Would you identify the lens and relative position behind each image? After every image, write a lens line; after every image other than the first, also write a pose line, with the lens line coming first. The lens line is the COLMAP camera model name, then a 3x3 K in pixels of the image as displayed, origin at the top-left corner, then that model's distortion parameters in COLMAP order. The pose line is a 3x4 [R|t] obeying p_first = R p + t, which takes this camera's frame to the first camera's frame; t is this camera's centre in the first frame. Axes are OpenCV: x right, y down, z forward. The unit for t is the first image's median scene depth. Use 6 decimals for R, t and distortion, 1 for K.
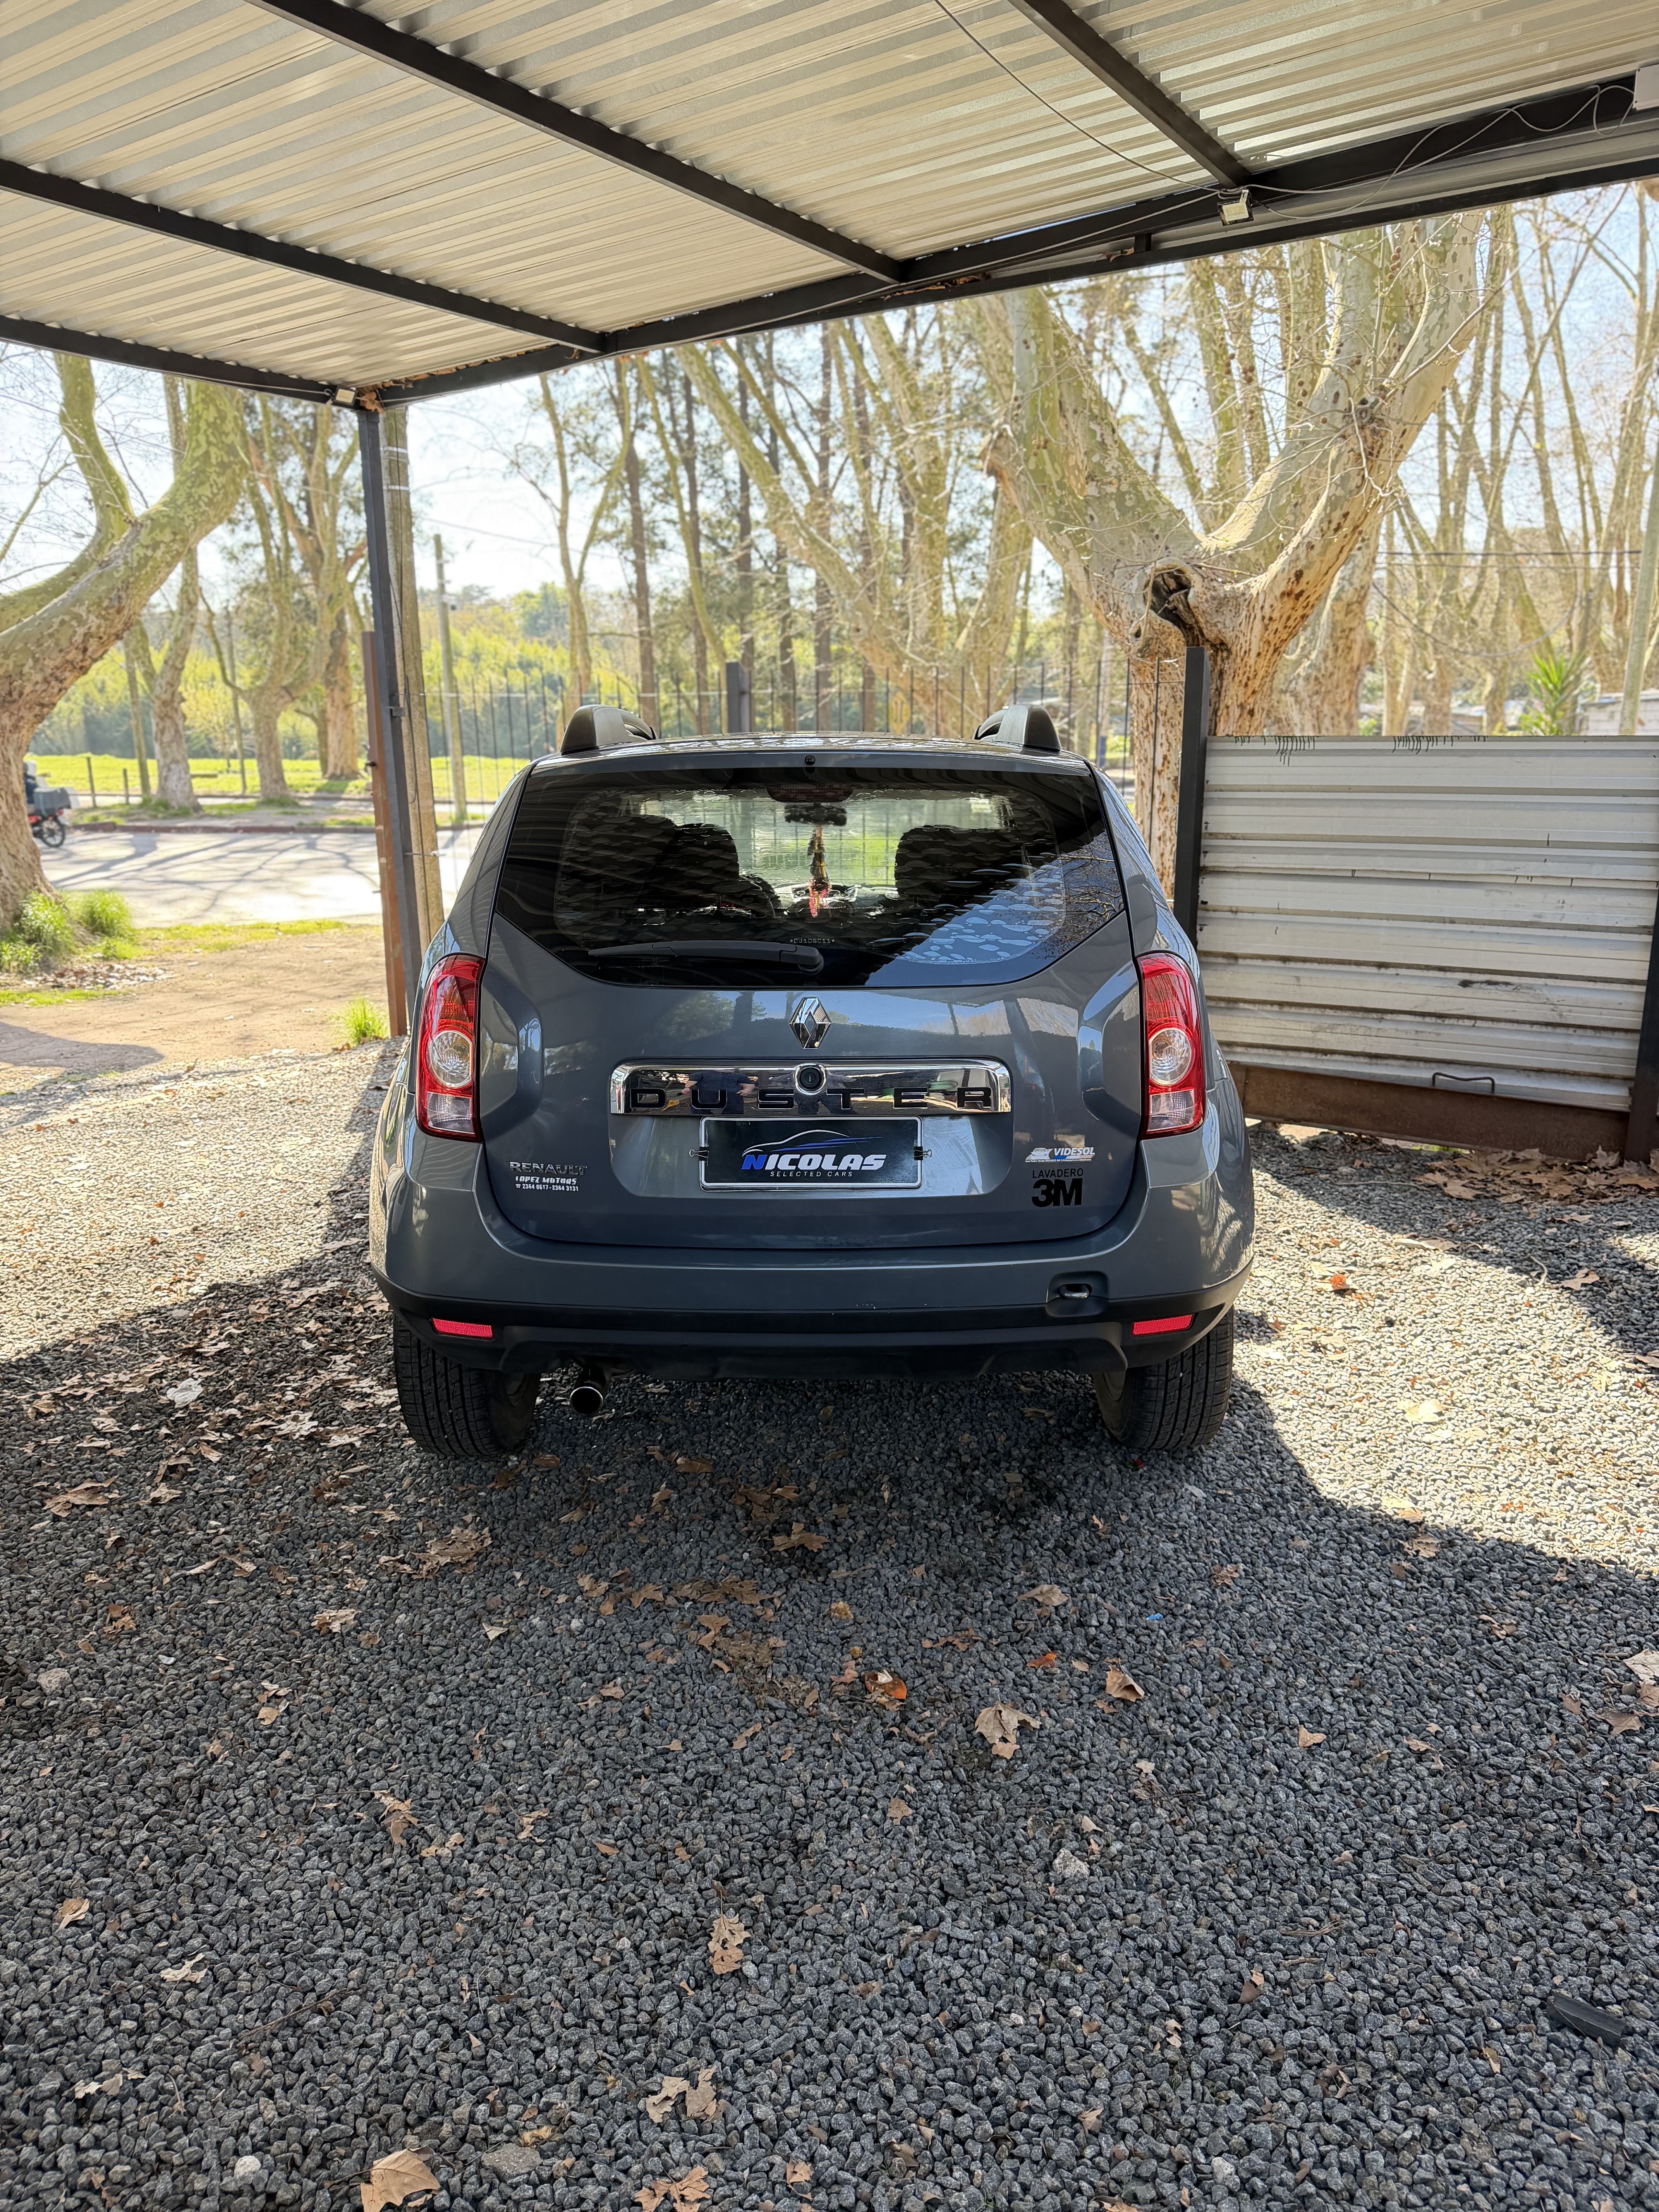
lens RADIAL K [[1554.6, 0, 832.2], [0, 1554.6, 1114.9], [0, 0, 1]] dist [0.013253, -0.022584]
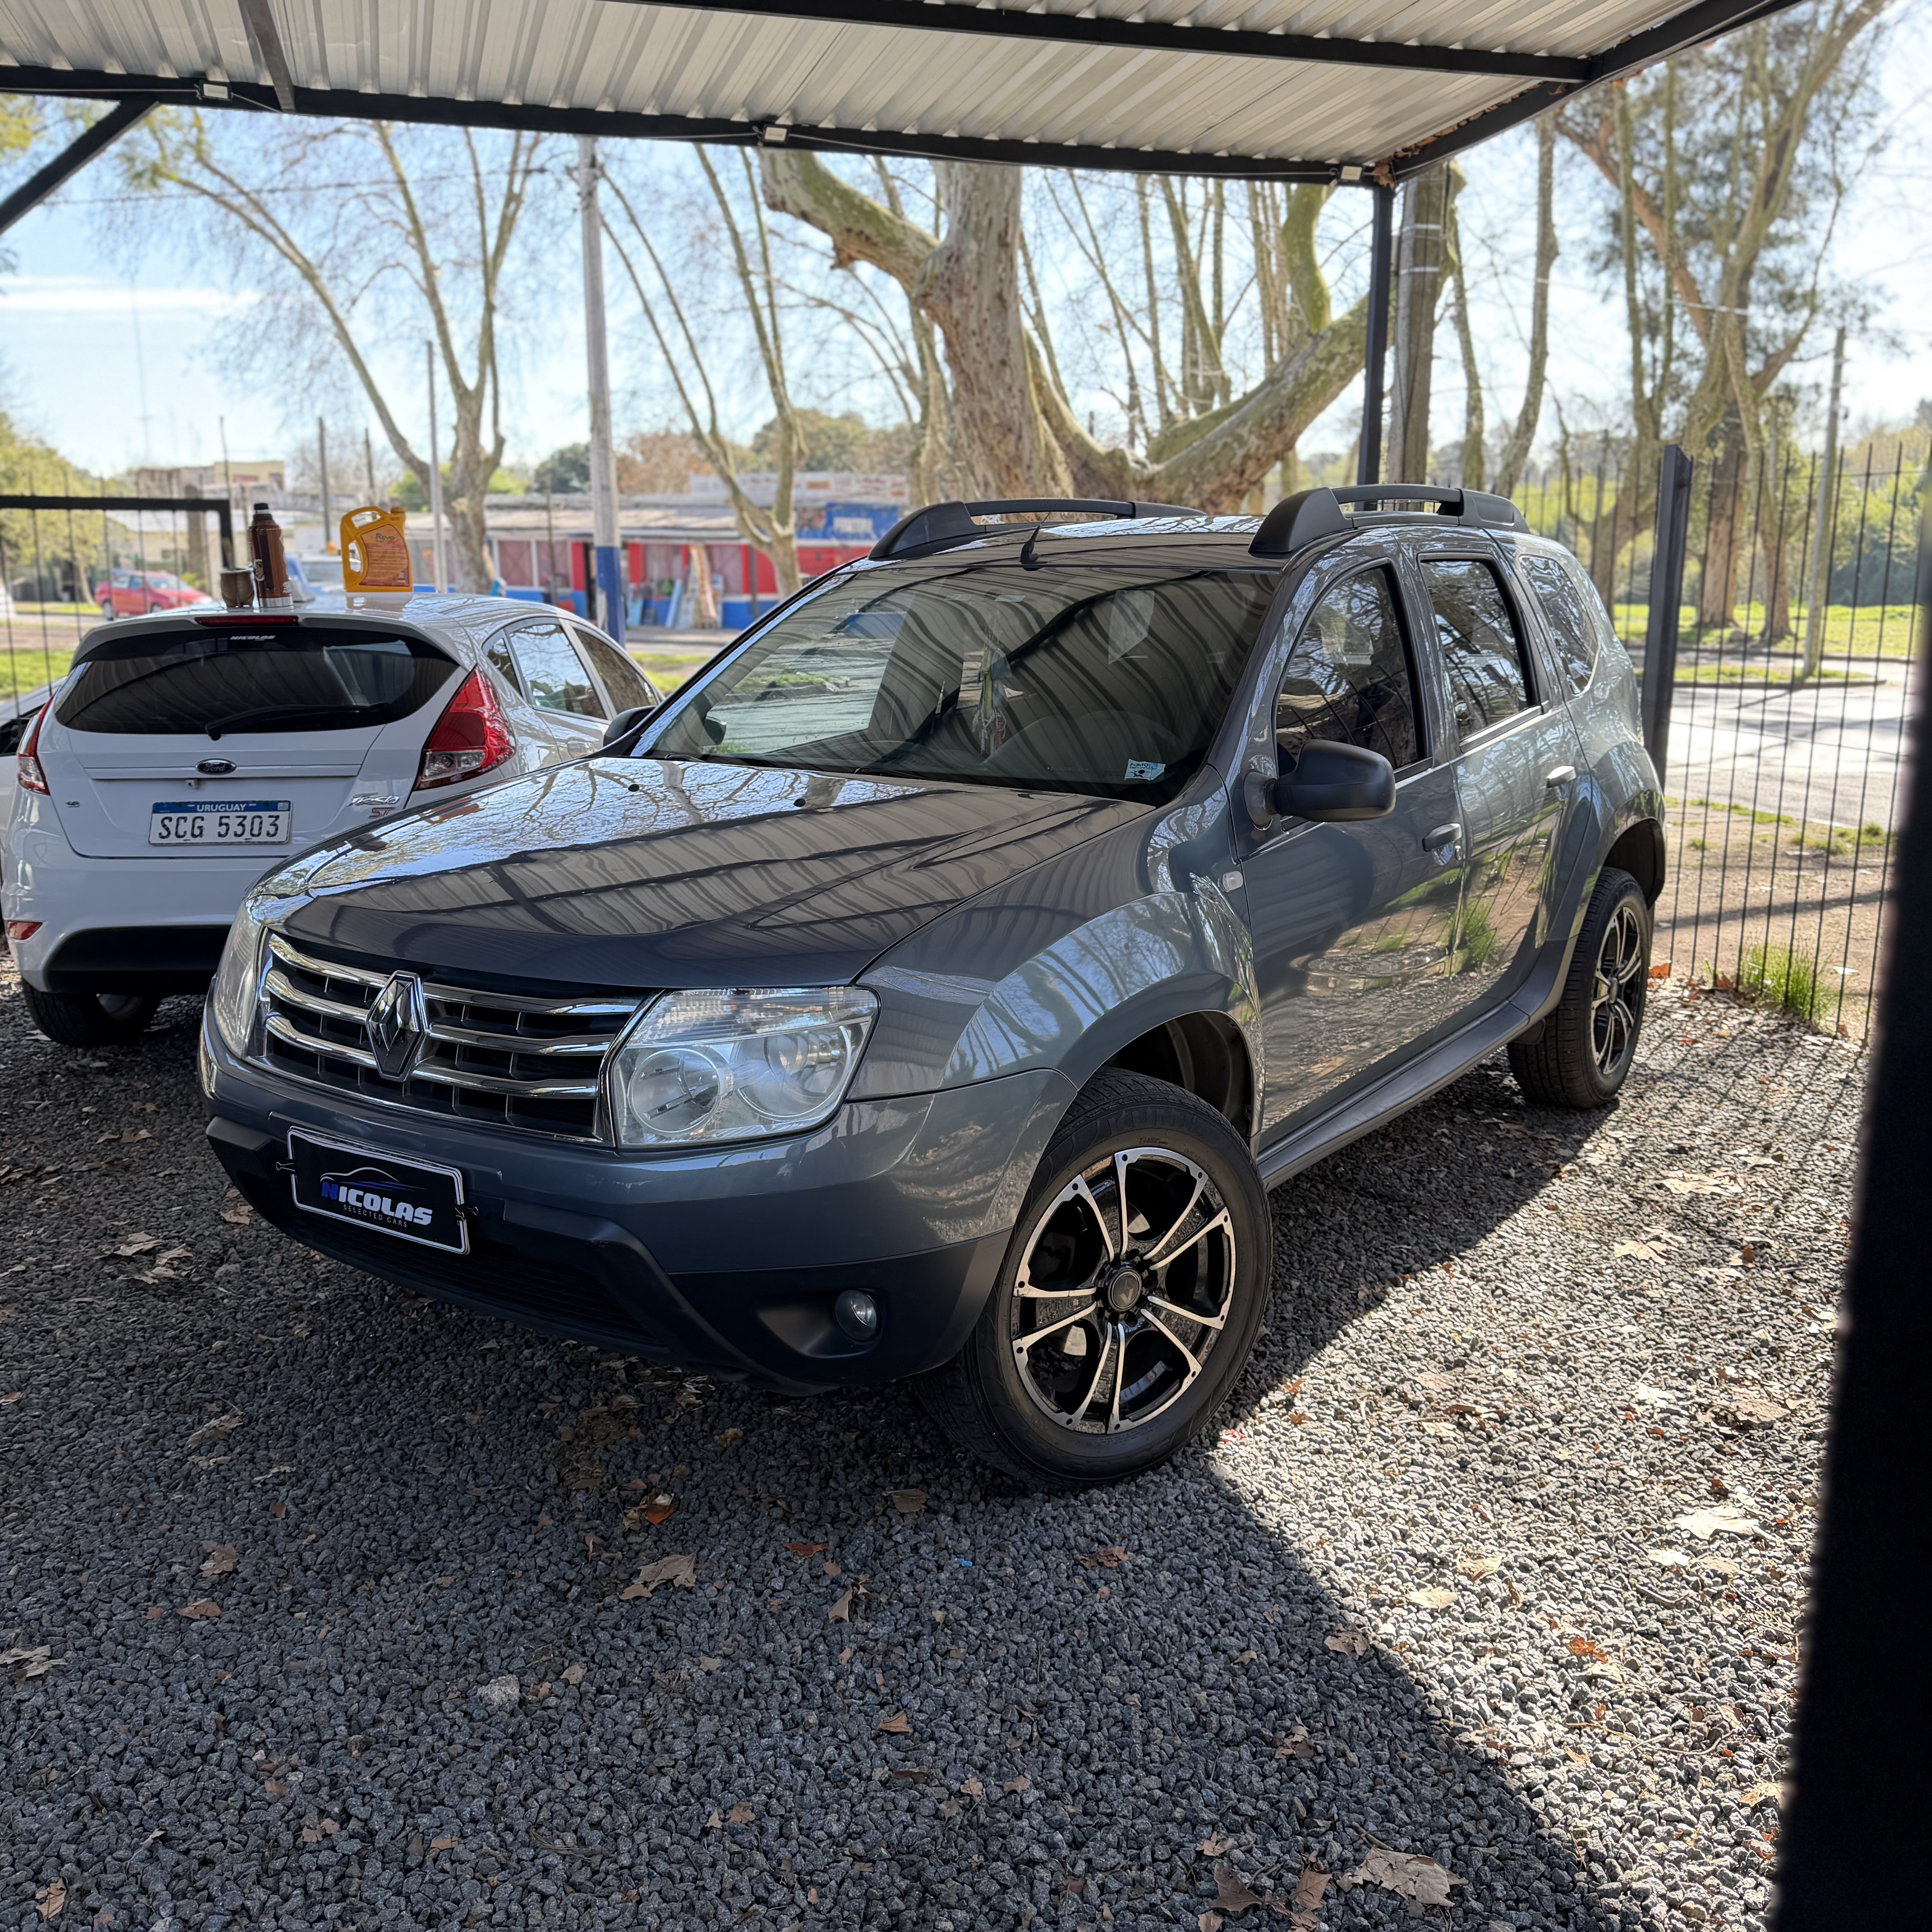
lens RADIAL K [[1808.5, 0, 971.2], [0, 1808.5, 966.3], [0, 0, 1]] dist [0.030335, -0.053596]
pose [[0.751300, 0.149770, -0.642742, 0.829652], [-0.168784, 0.985125, 0.032260, -0.013408], [0.638013, 0.084248, 0.765403, 0.277814]]
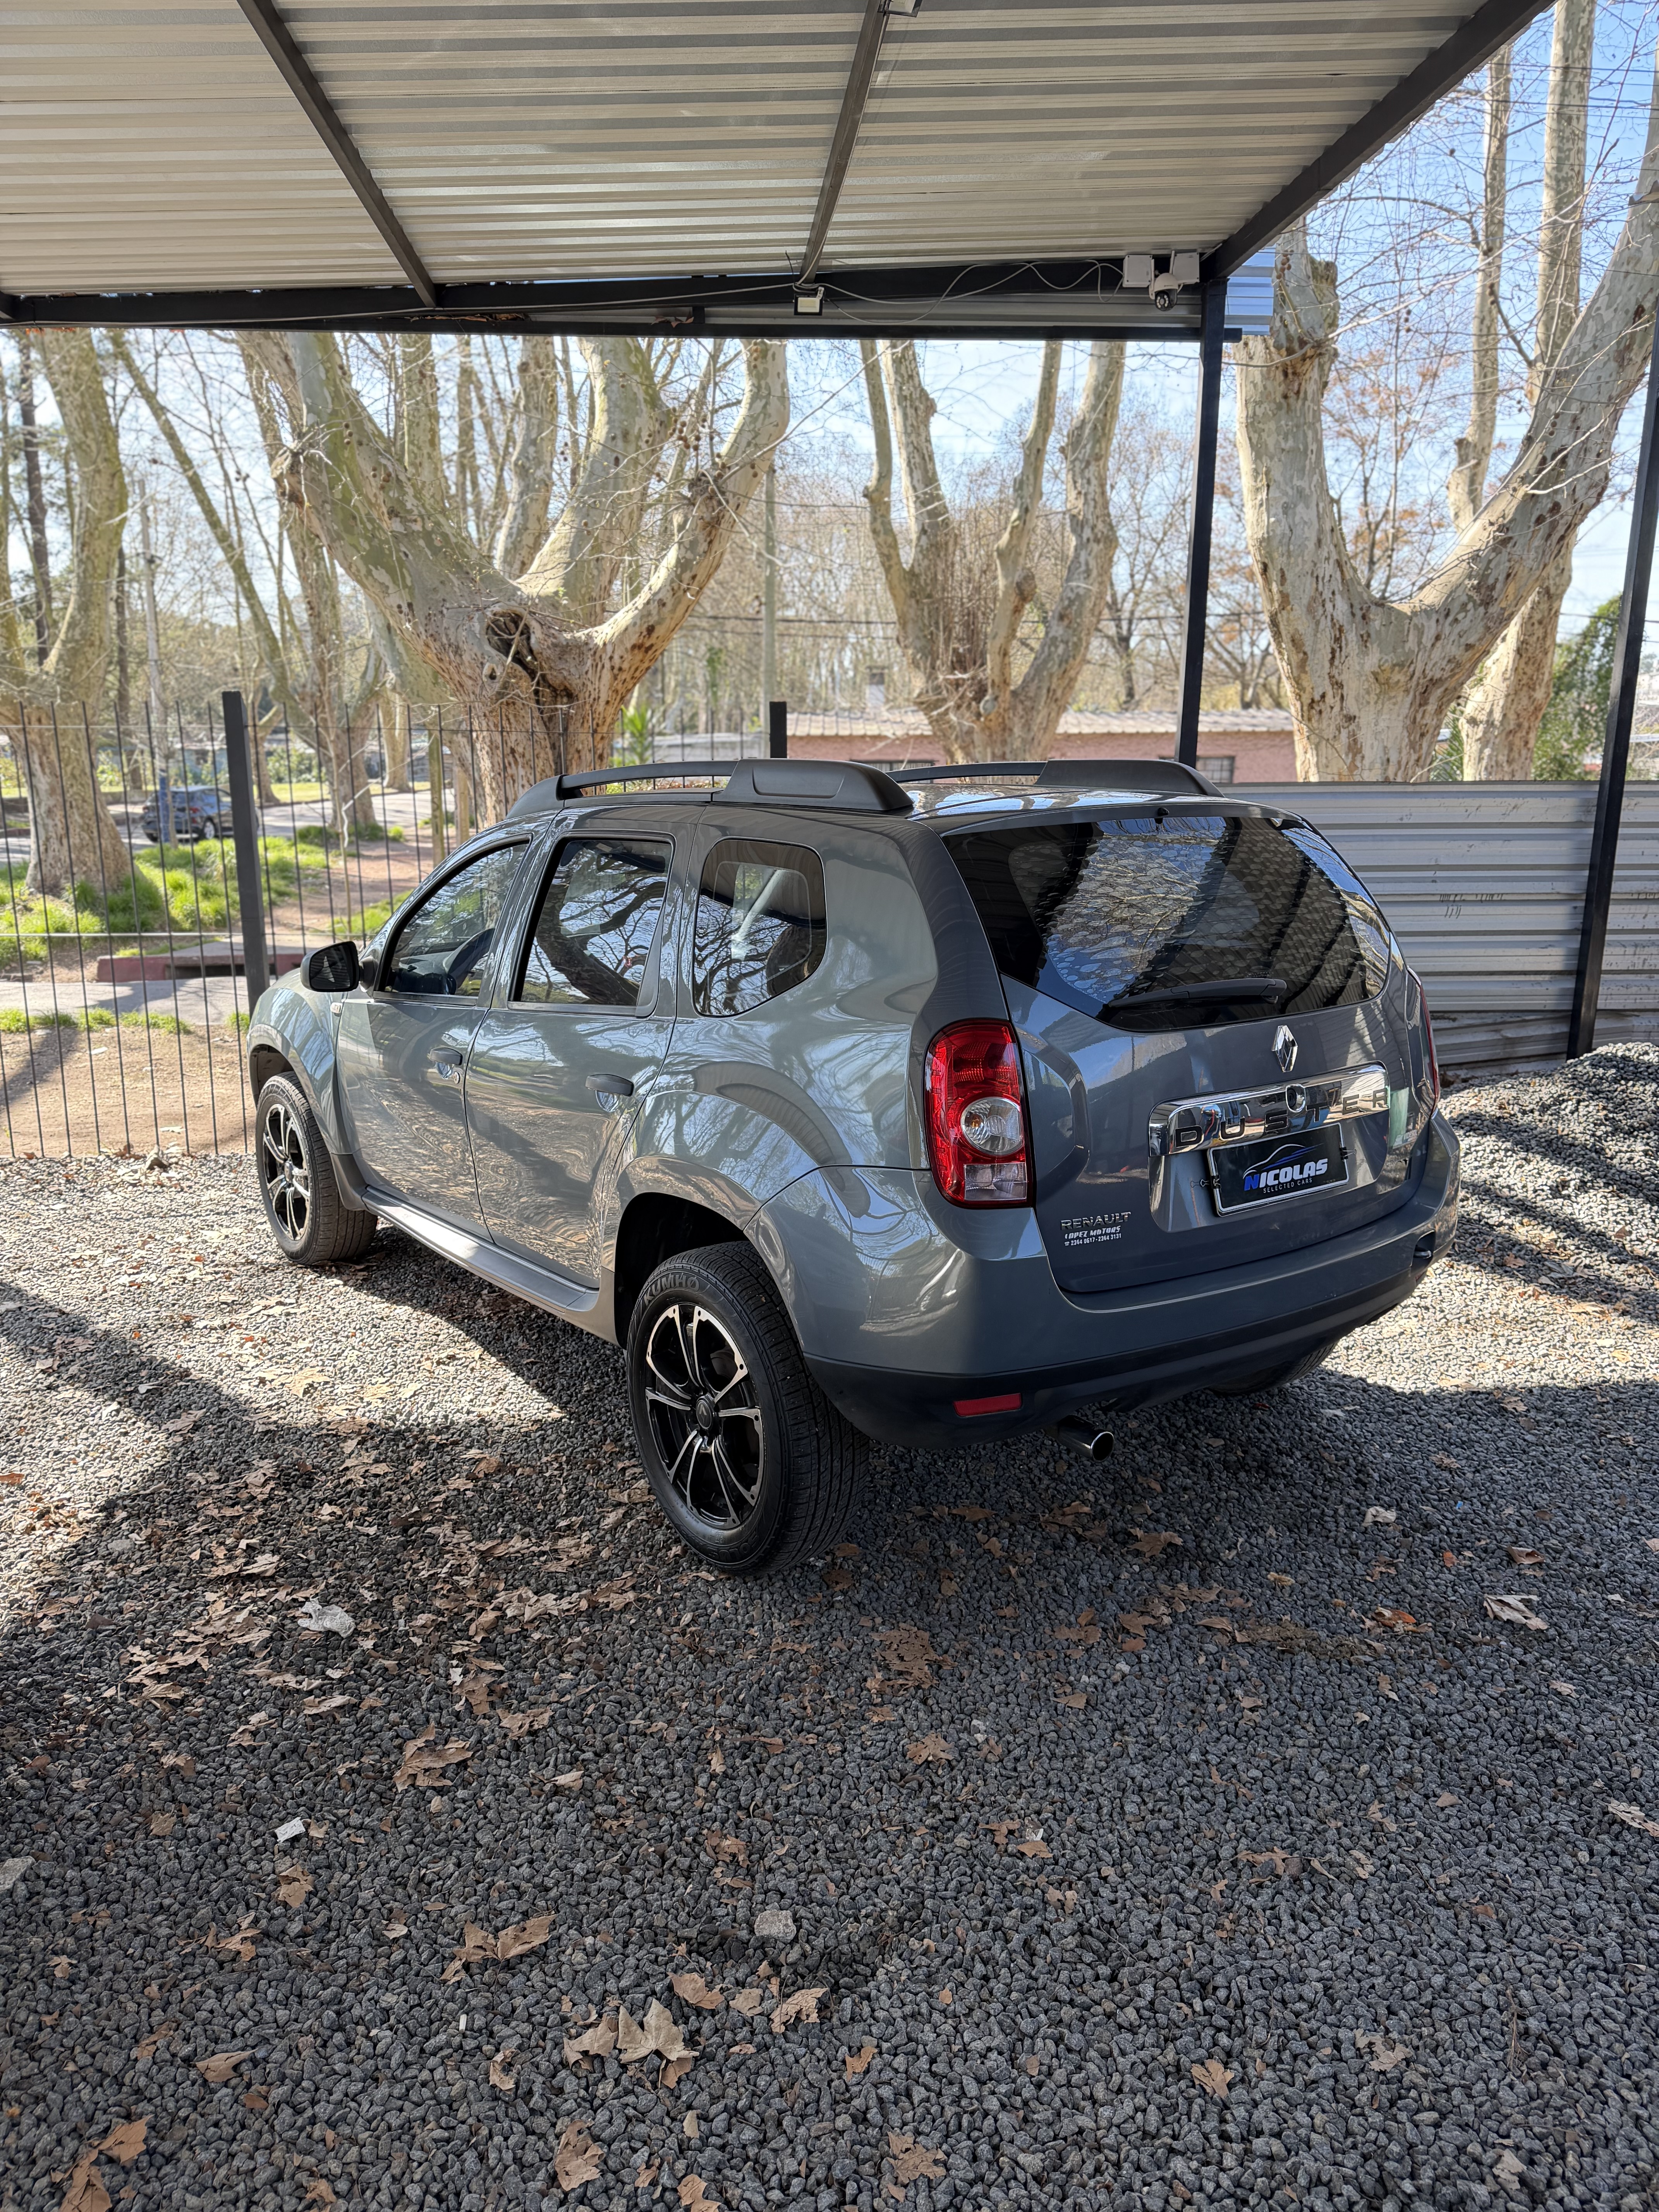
lens RADIAL K [[1560.9, 0, 832.7], [0, 1560.9, 1114.5], [0, 0, 1]] dist [-0.000339, -0.008572]
pose [[0.804909, -0.123822, 0.580336, -0.934517], [0.136916, 0.990351, 0.021406, -0.081845], [-0.577387, 0.062227, 0.814096, 0.287182]]
